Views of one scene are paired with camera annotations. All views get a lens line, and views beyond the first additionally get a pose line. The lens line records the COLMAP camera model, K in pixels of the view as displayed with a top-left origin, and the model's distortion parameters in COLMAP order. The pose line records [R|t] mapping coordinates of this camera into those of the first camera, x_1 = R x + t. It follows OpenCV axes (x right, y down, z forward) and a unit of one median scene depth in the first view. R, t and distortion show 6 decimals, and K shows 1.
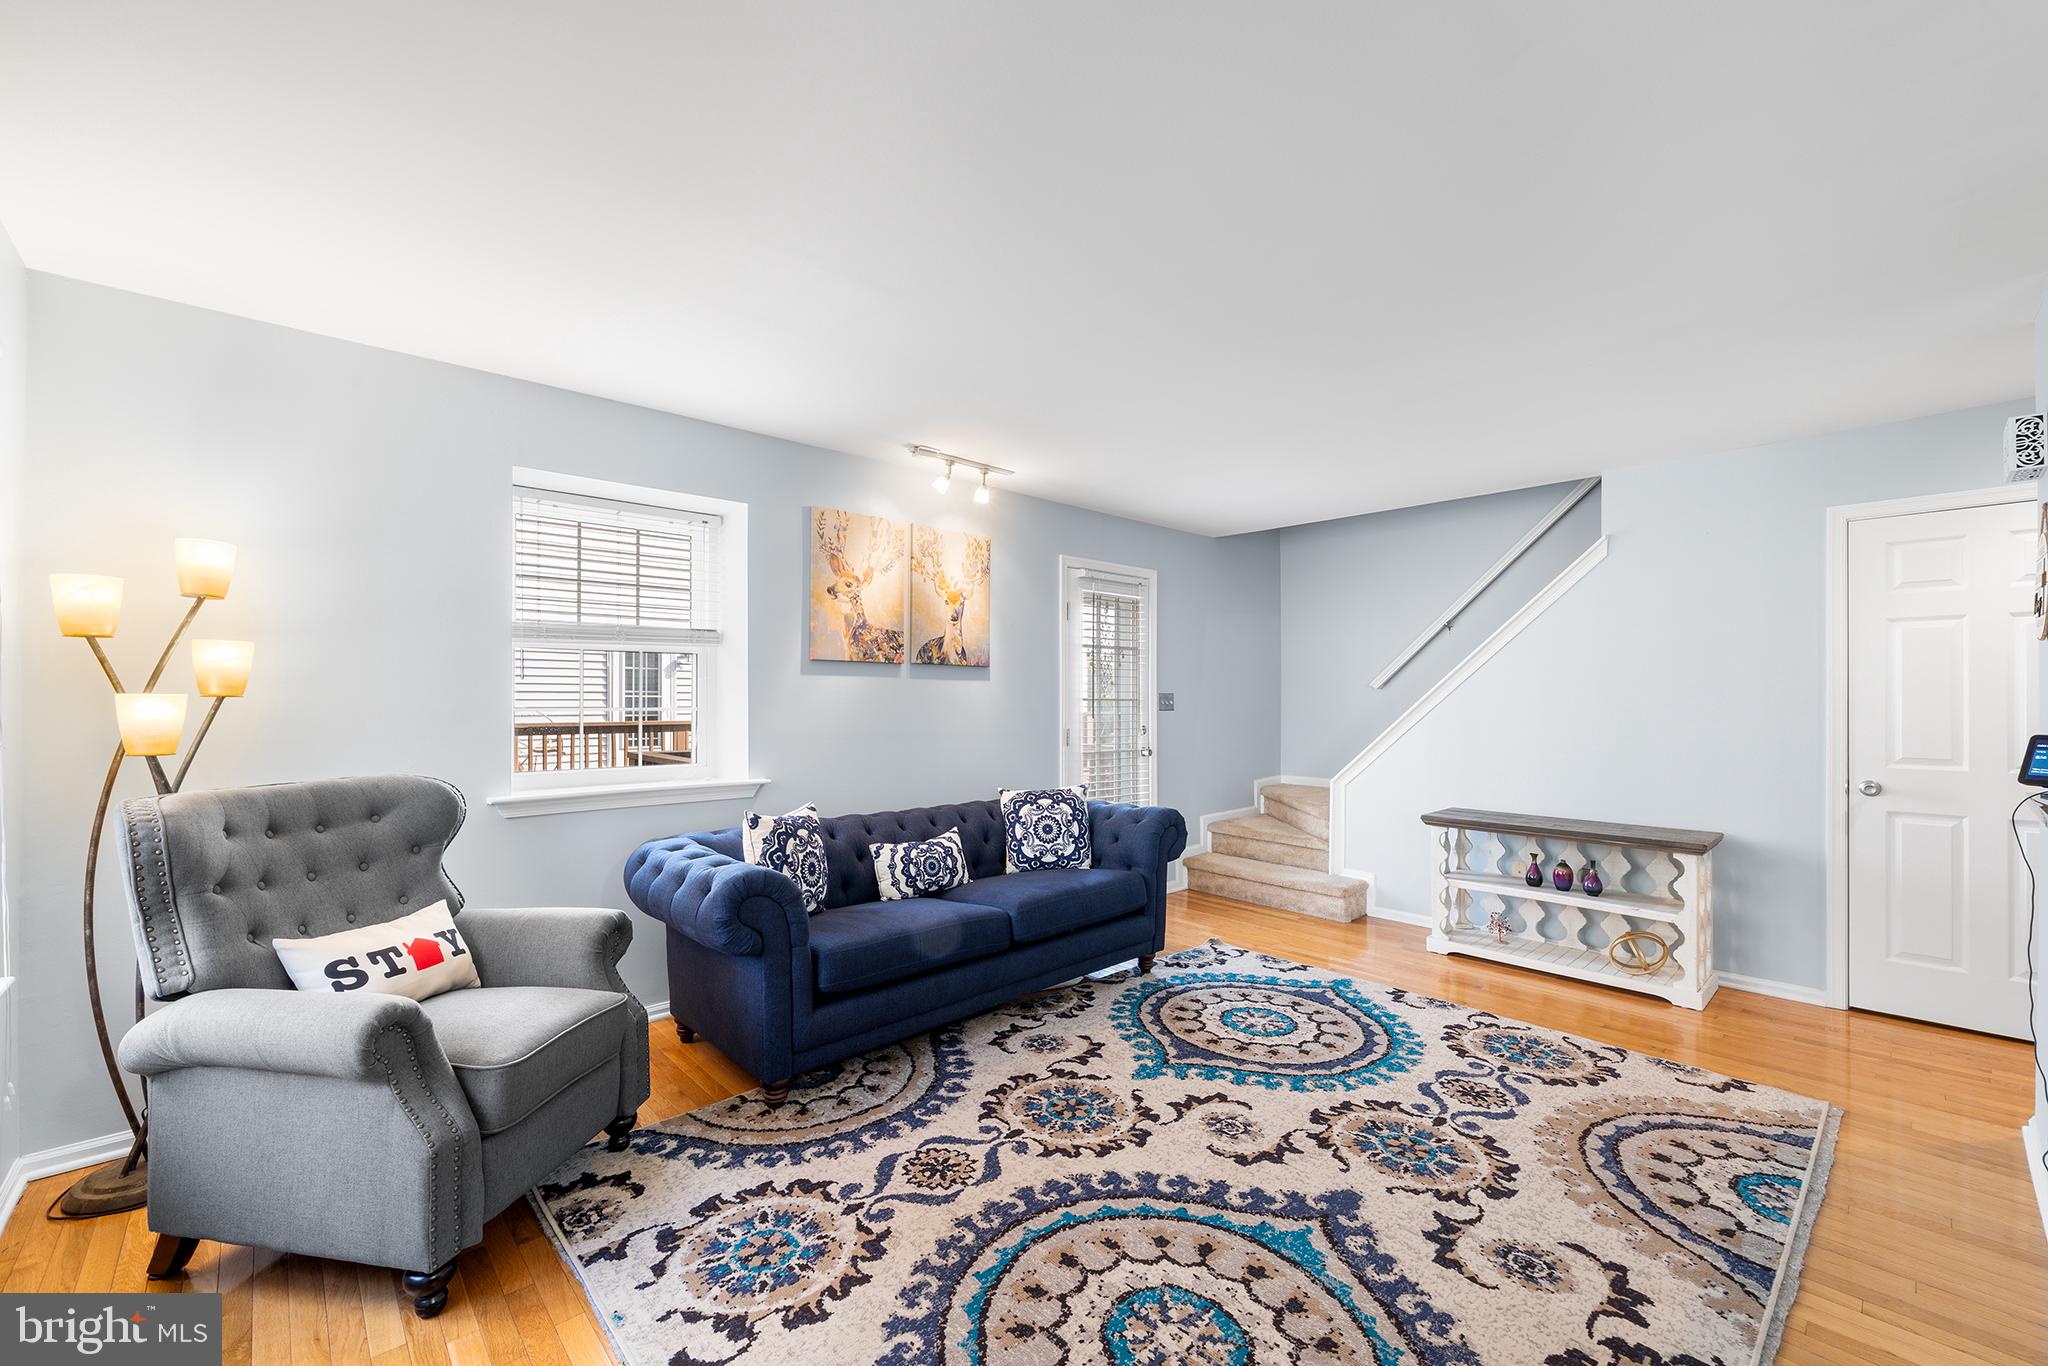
lens RADIAL K [[829.4, 0, 1020.3], [0, 829.4, 696.6], [0, 0, 1]] dist [-0.001970, -0.000214]
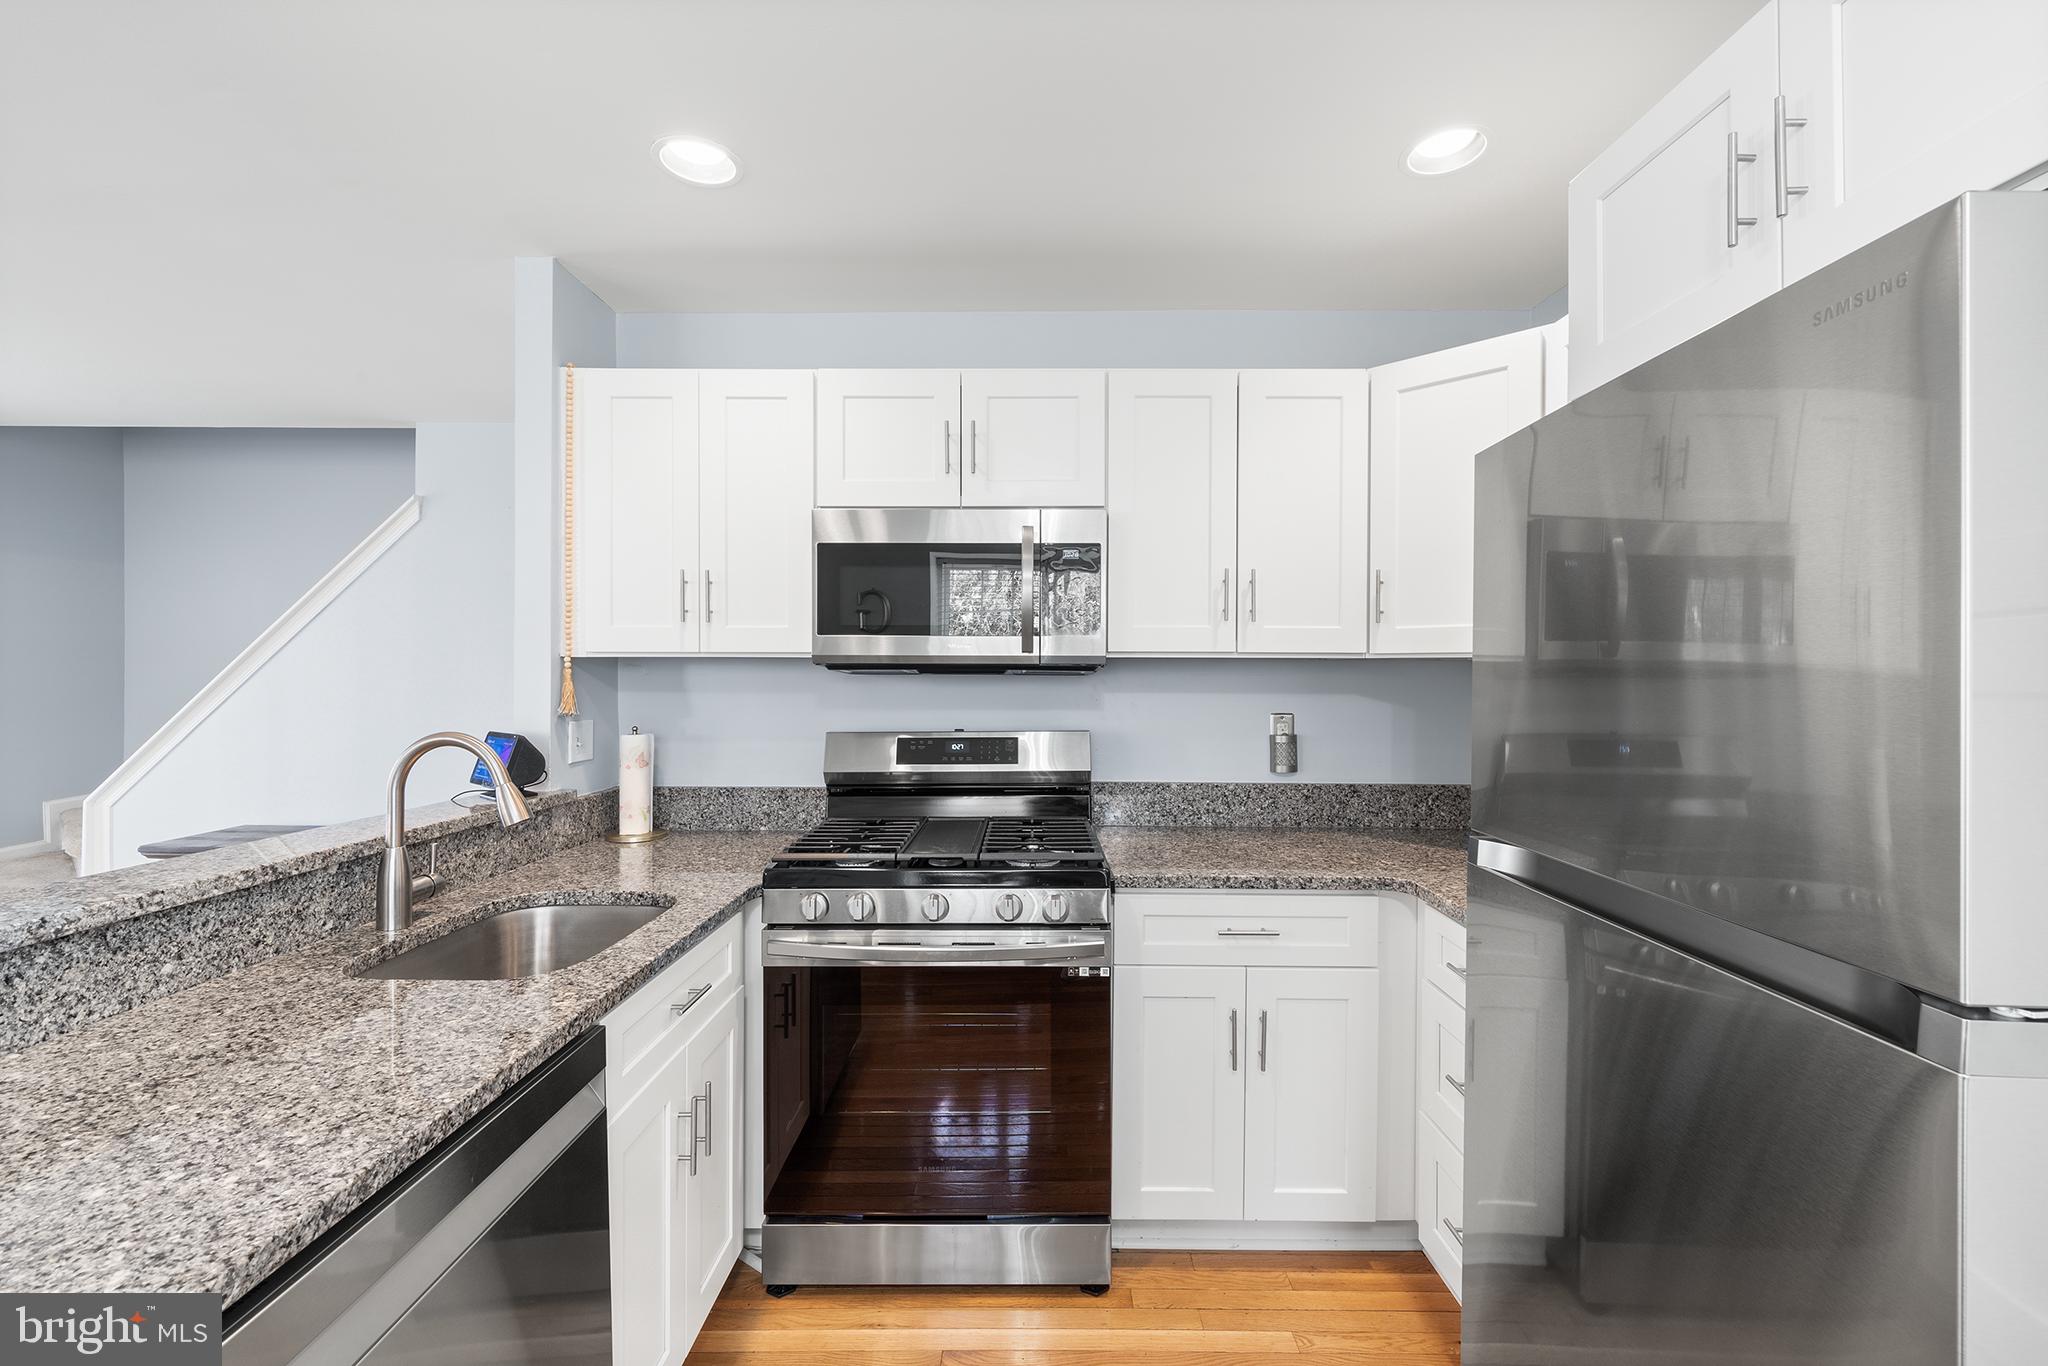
lens RADIAL K [[842.6, 0, 1032.4], [0, 842.6, 667.4], [0, 0, 1]] dist [-0.000433, -0.000017]
pose [[0.680409, 0.006093, 0.732807, 0.643558], [-0.004734, 0.999981, -0.003919, -0.018947], [-0.732817, -0.000803, 0.680425, -0.097281]]
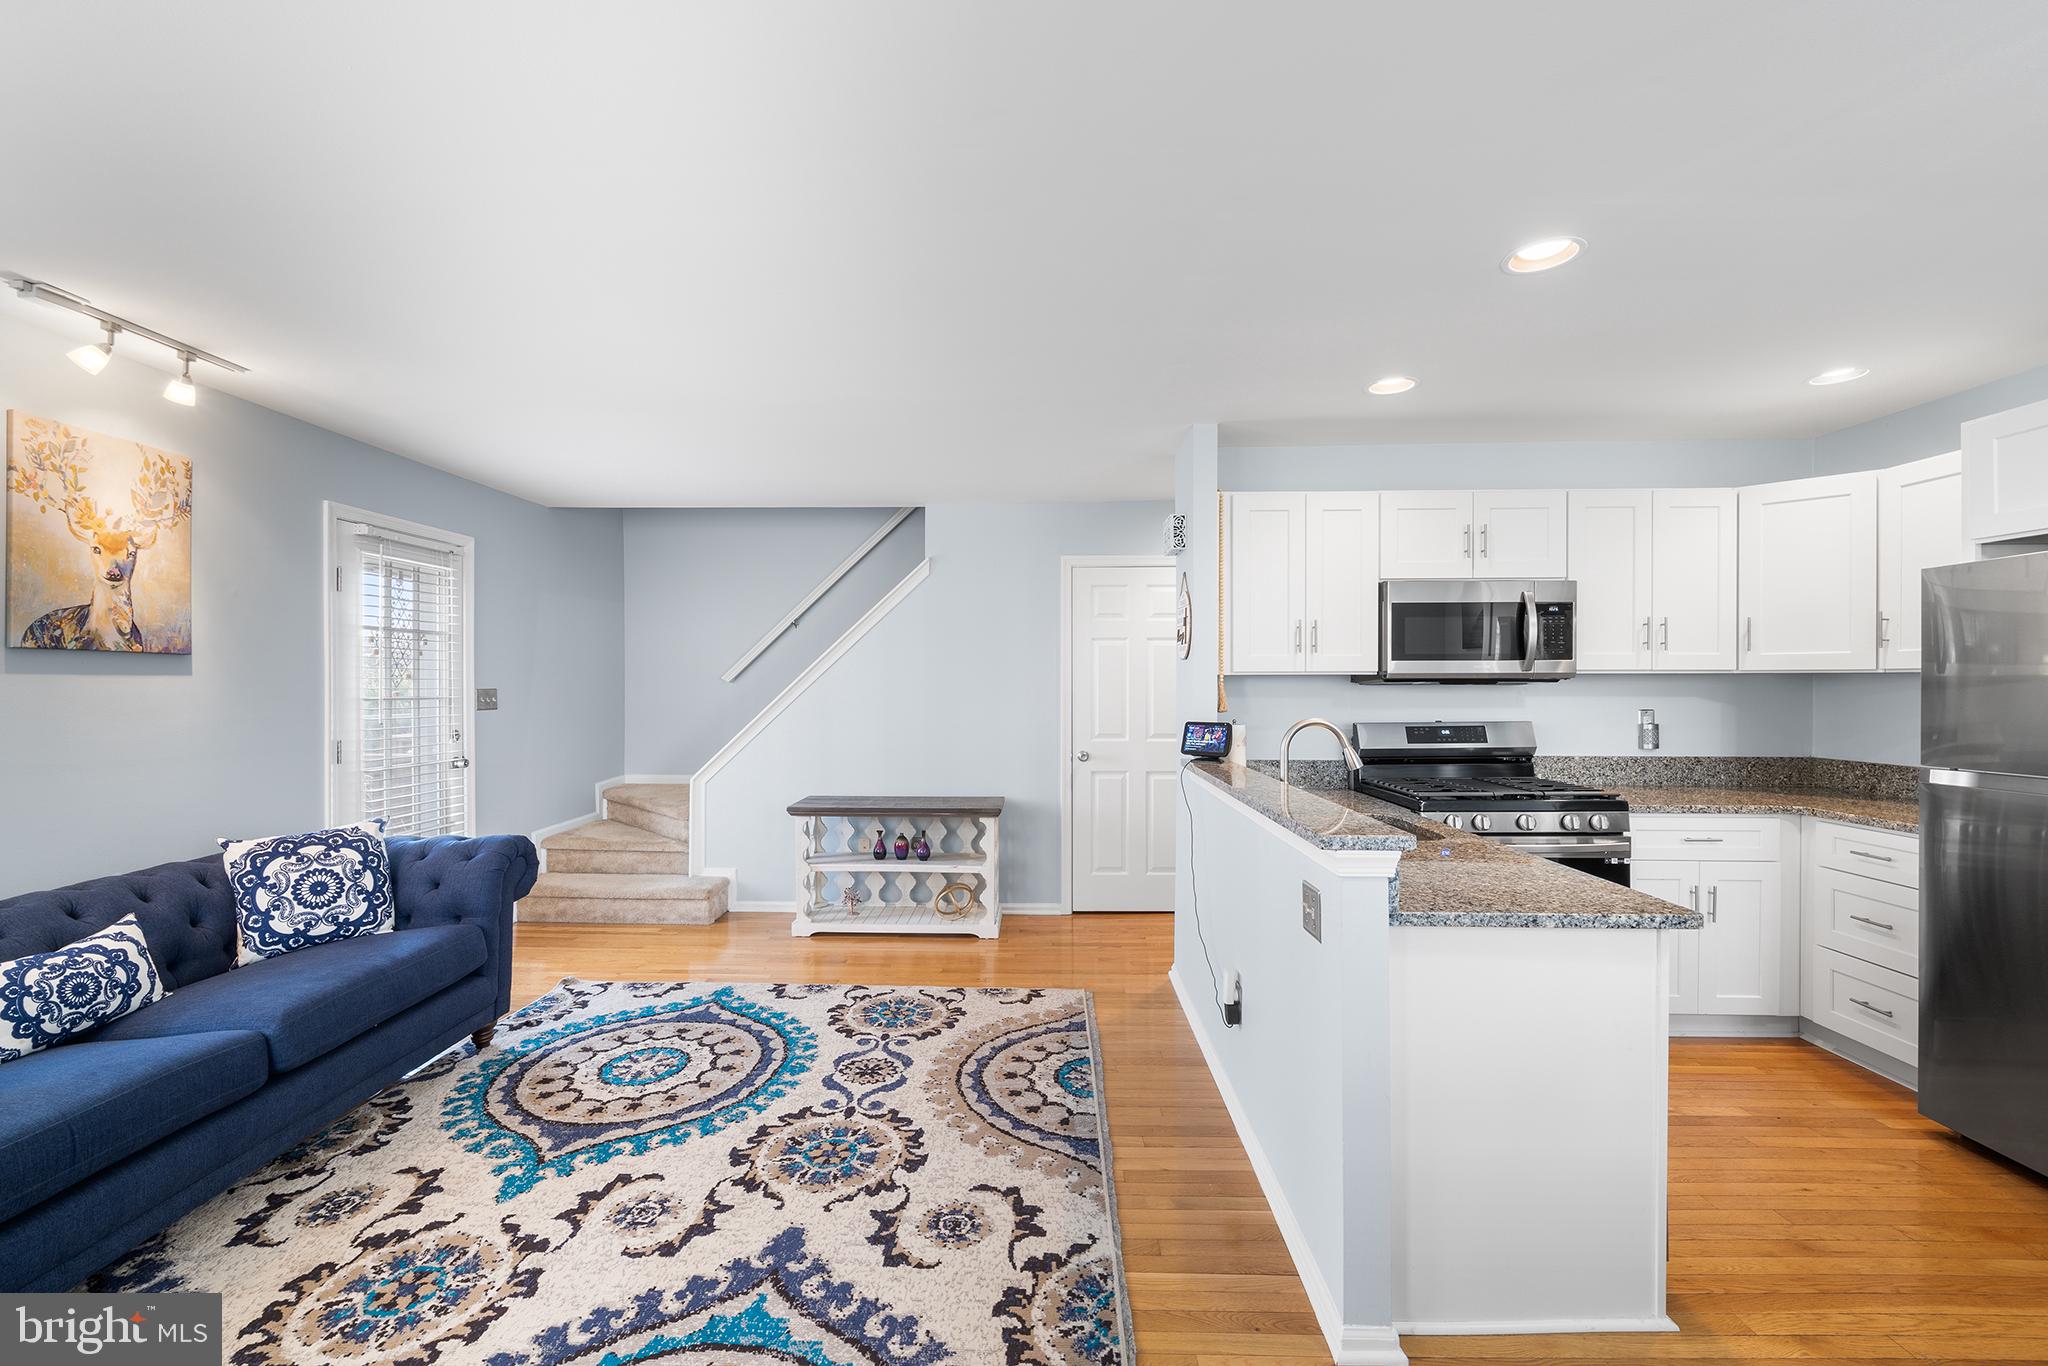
lens RADIAL K [[810.9, 0, 1020.5], [0, 810.9, 682.3], [0, 0, 1]] dist [-0.003159, 0.000065]
pose [[0.694995, -0.002214, 0.719011, -0.058221], [0.000249, 0.999996, 0.002838, -0.022136], [-0.719014, -0.001794, 0.694993, 0.113511]]
